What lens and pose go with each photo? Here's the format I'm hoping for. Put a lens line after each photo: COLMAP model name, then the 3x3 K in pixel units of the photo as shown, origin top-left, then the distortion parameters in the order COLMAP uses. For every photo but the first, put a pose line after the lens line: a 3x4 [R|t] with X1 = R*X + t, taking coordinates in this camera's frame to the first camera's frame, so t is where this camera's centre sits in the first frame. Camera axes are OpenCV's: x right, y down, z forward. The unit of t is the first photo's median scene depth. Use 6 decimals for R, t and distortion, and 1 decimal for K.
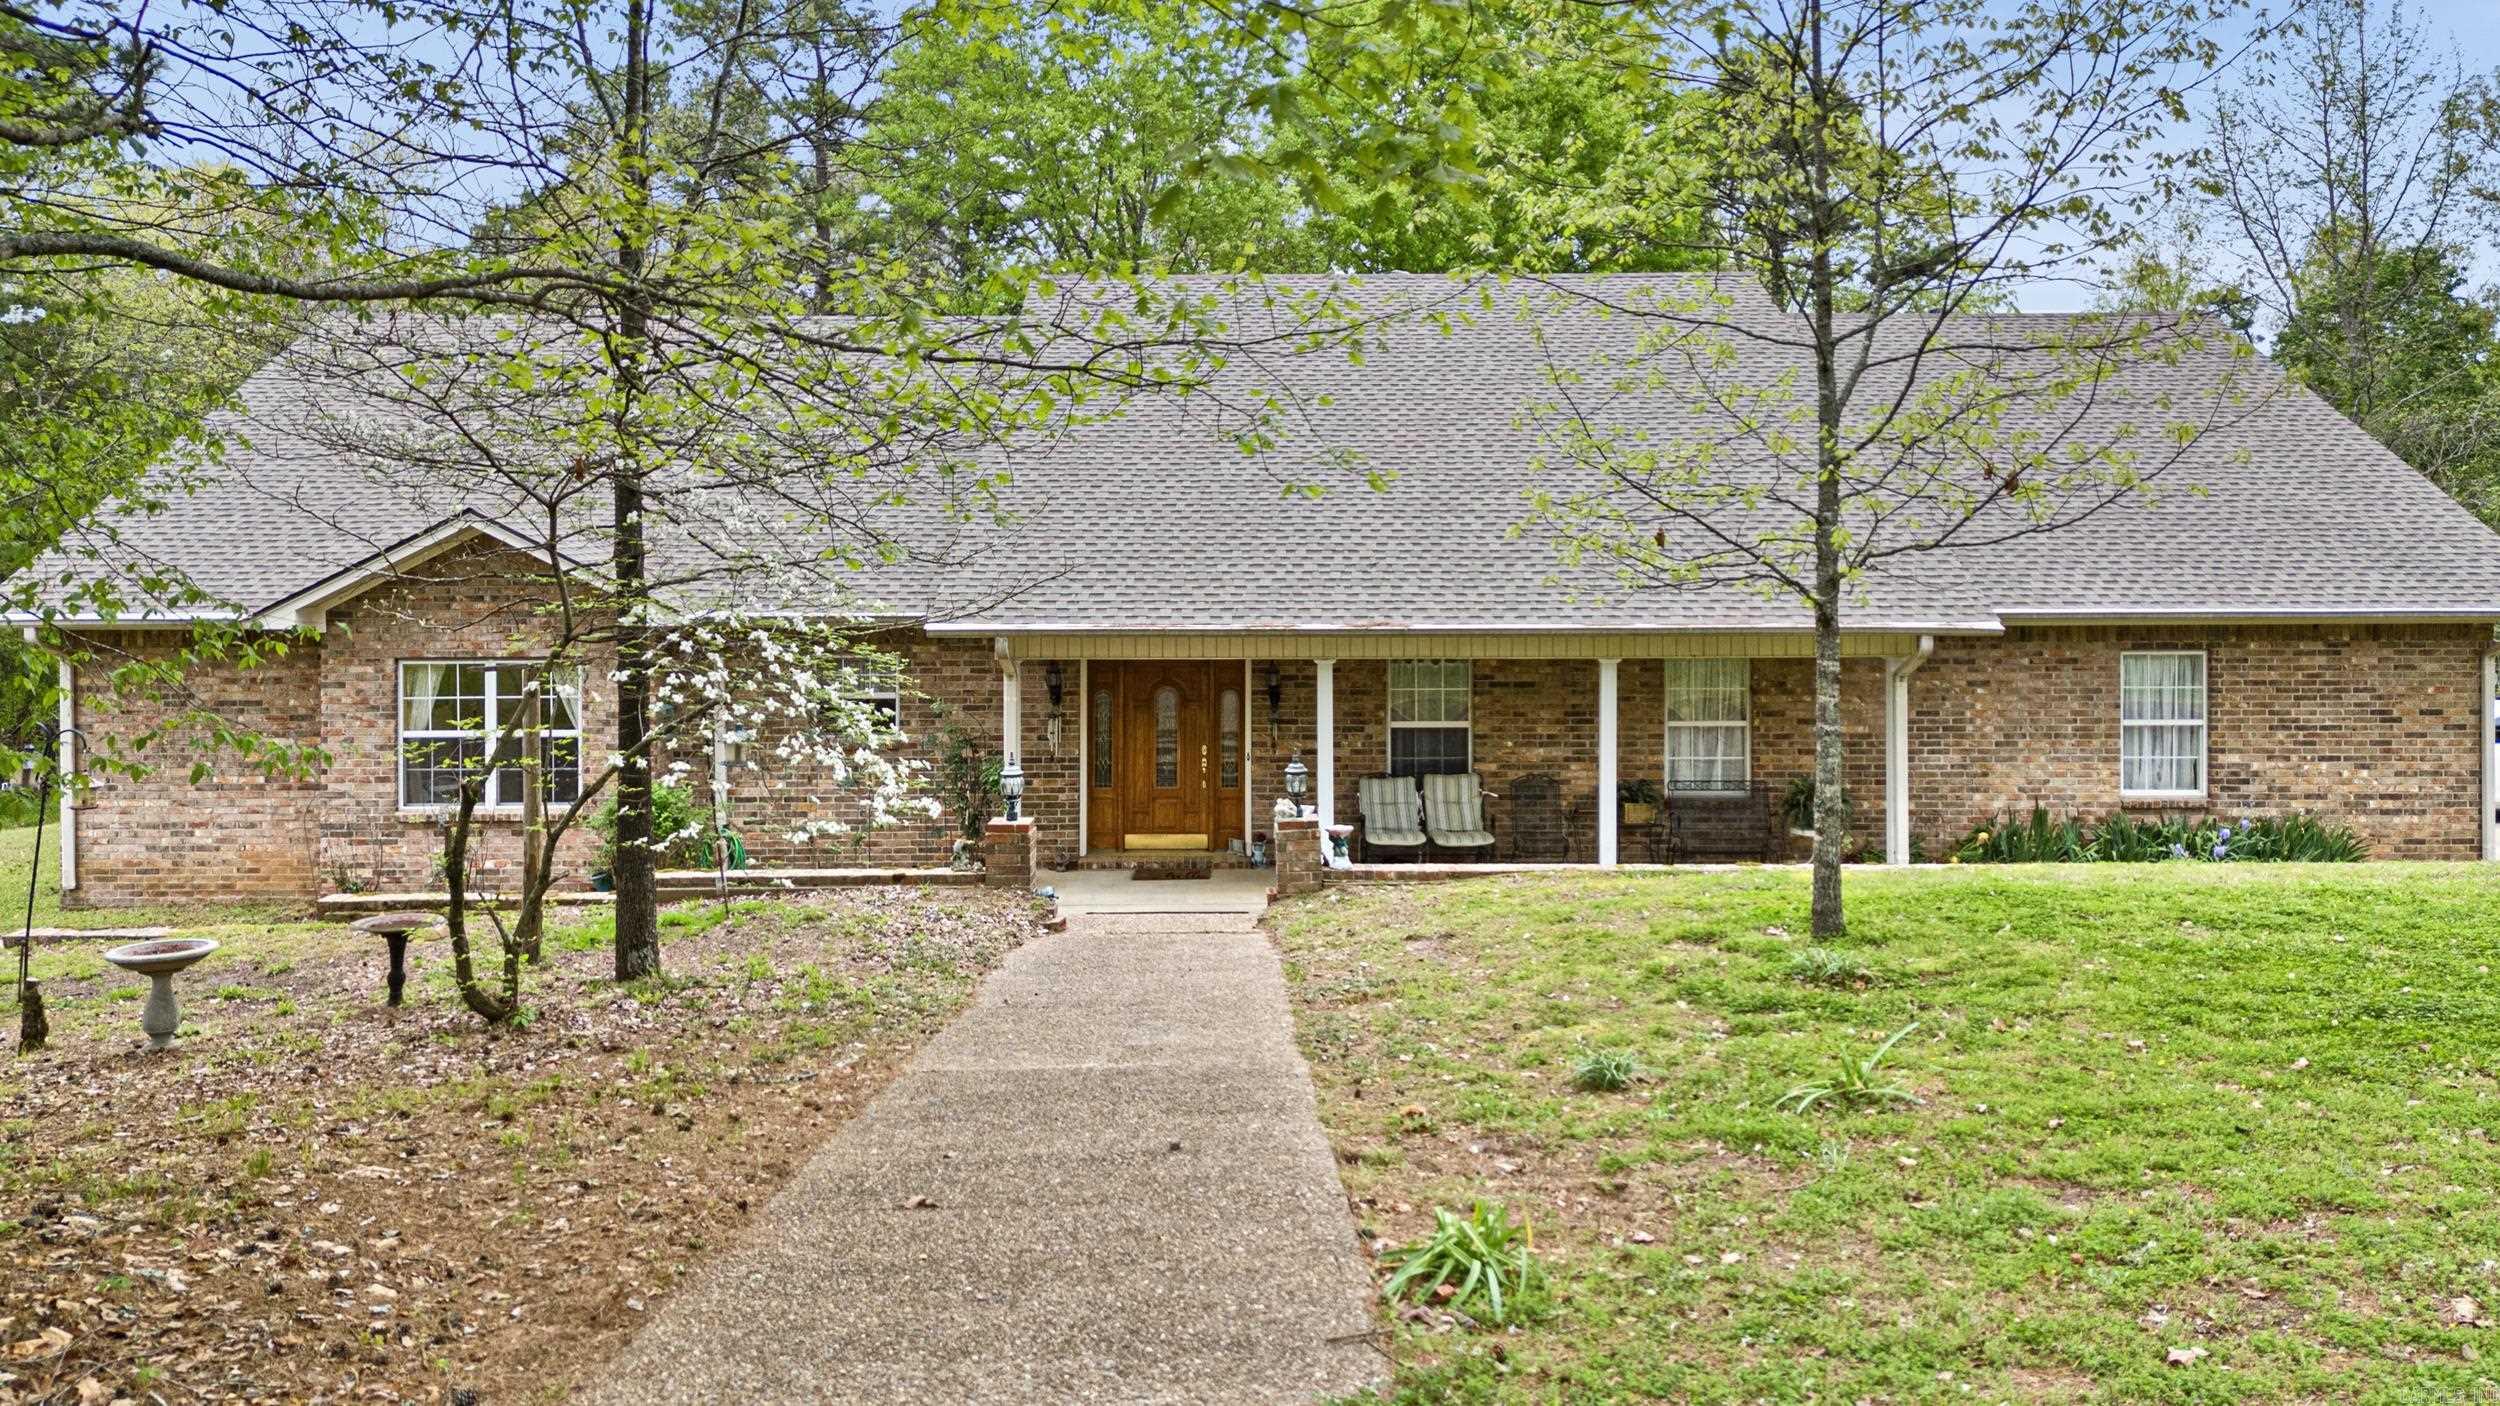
lens RADIAL K [[1839.1, 0, 1255.0], [0, 1839.1, 701.3], [0, 0, 1]] dist [0.013011, -0.001343]
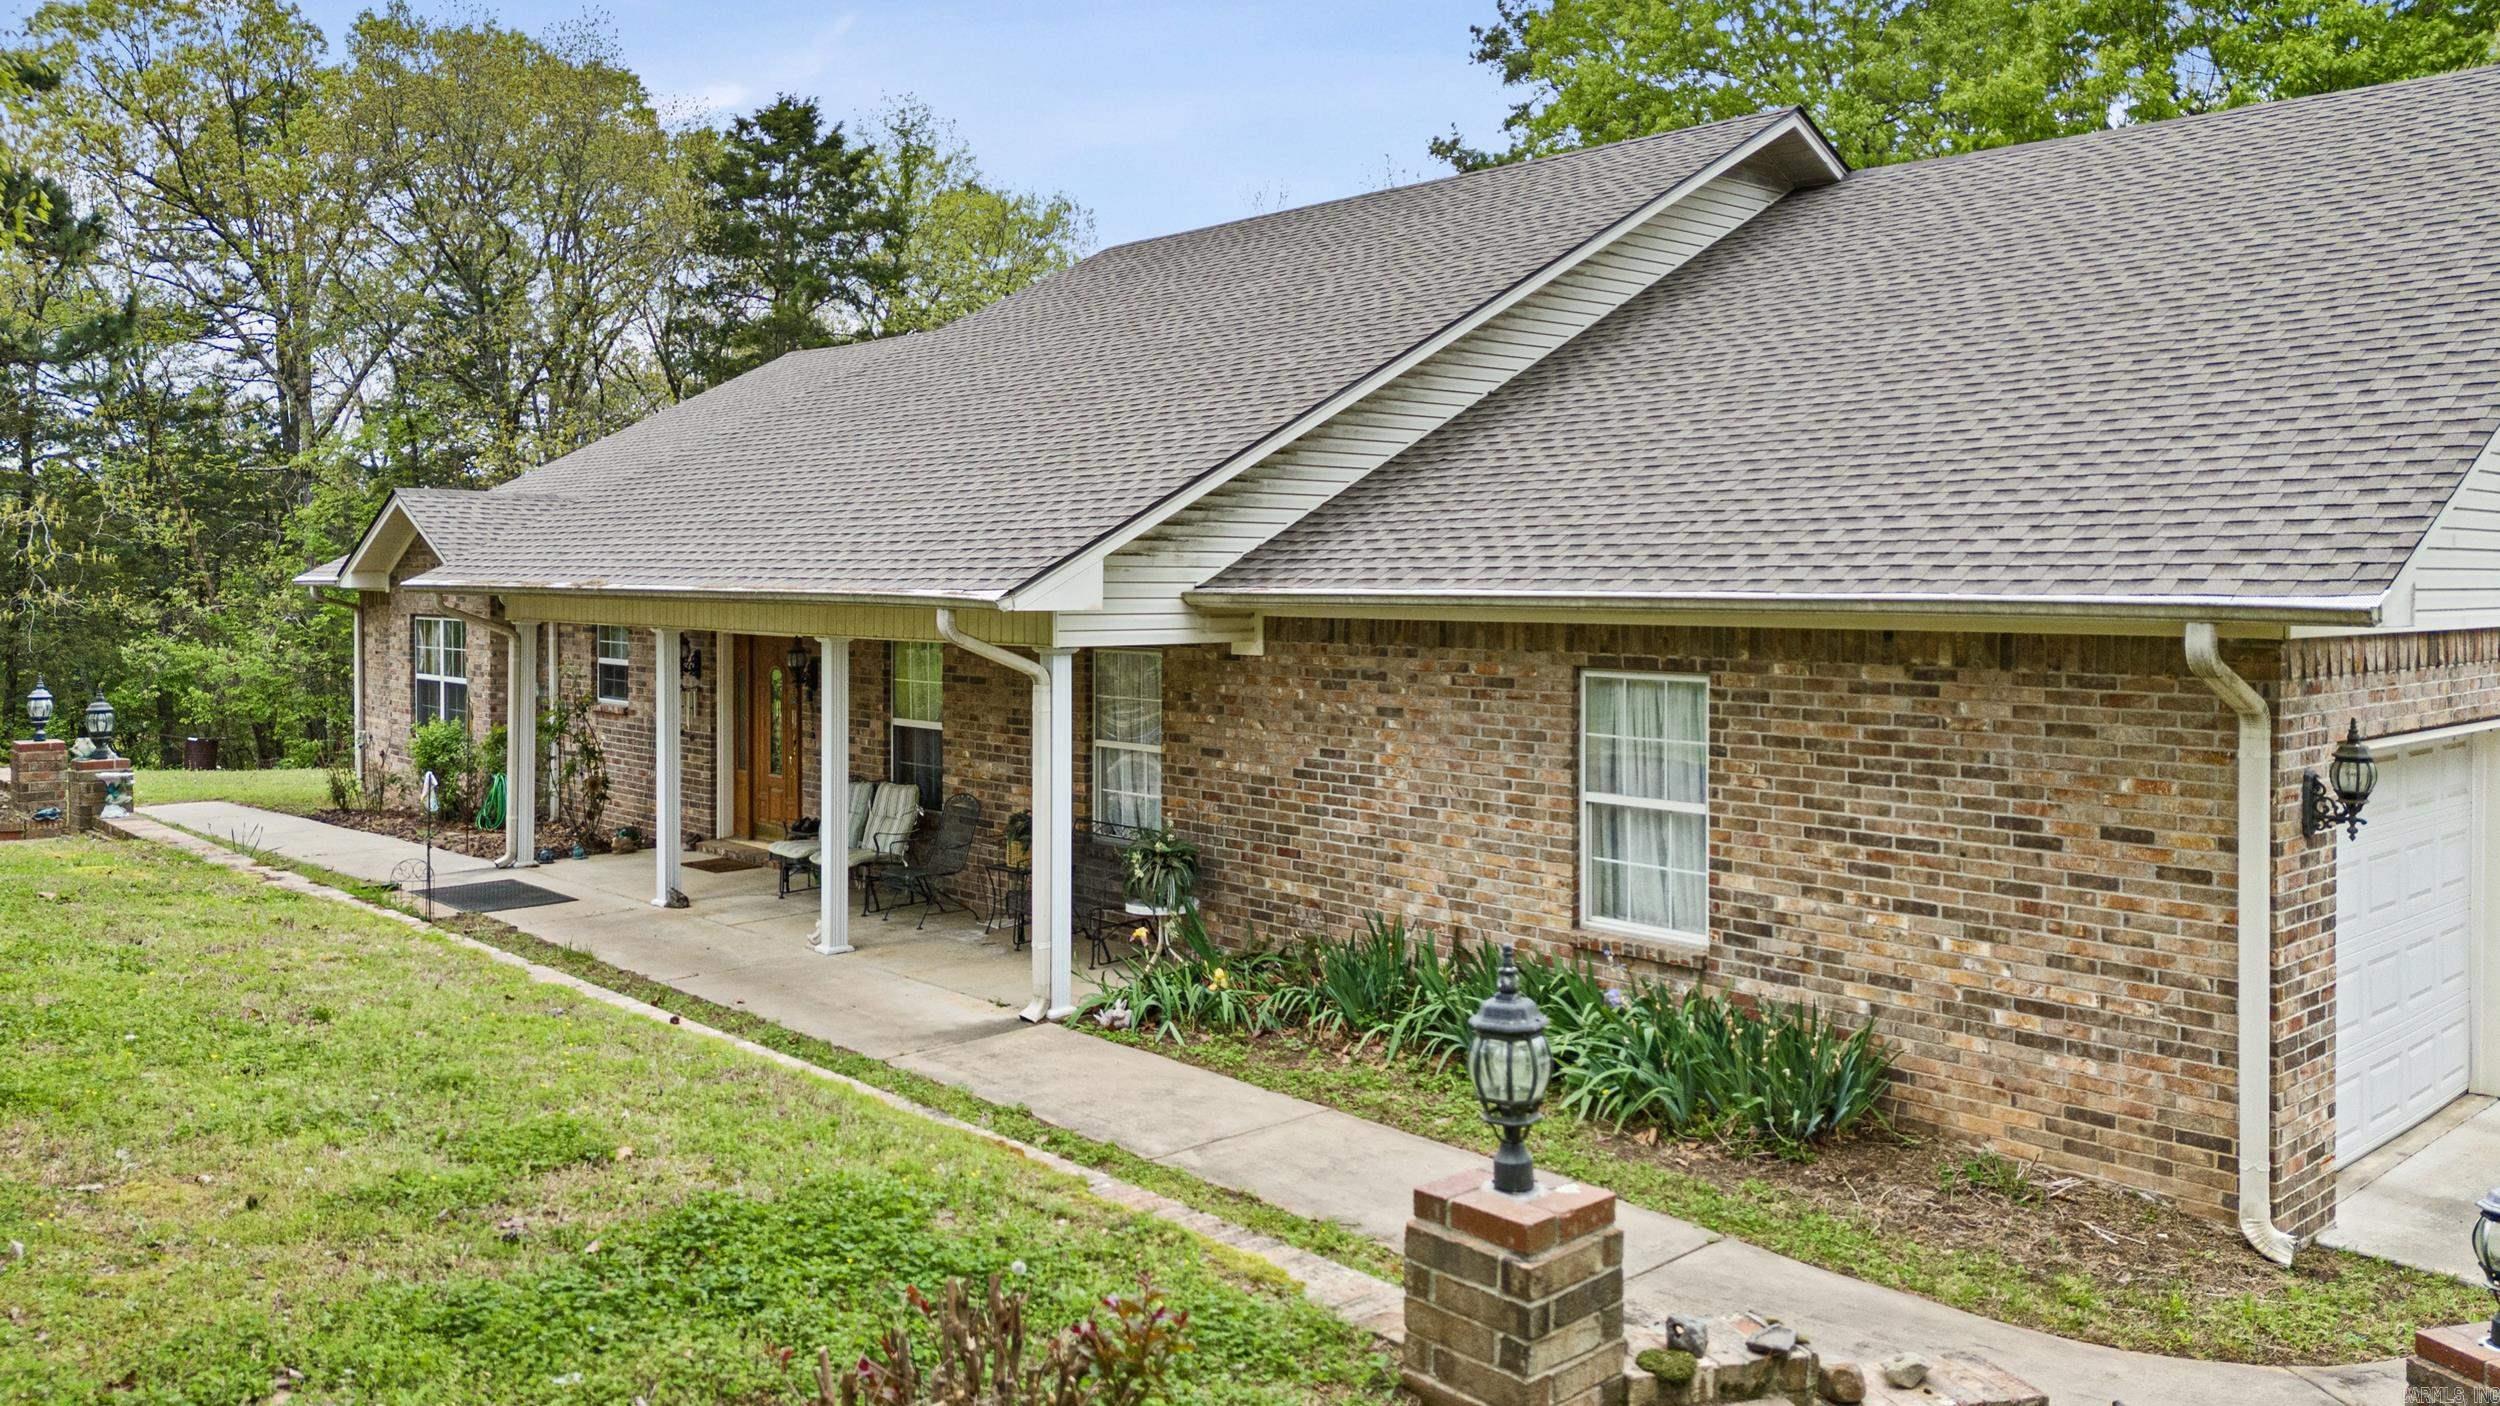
lens RADIAL K [[1839.1, 0, 1251.9], [0, 1839.1, 700.6], [0, 0, 1]] dist [0.013011, -0.001343]
pose [[0.694487, 0.056192, -0.717308, 0.805272], [-0.076644, 0.997051, 0.003901, -0.012088], [0.715411, 0.052268, 0.696746, 0.532596]]
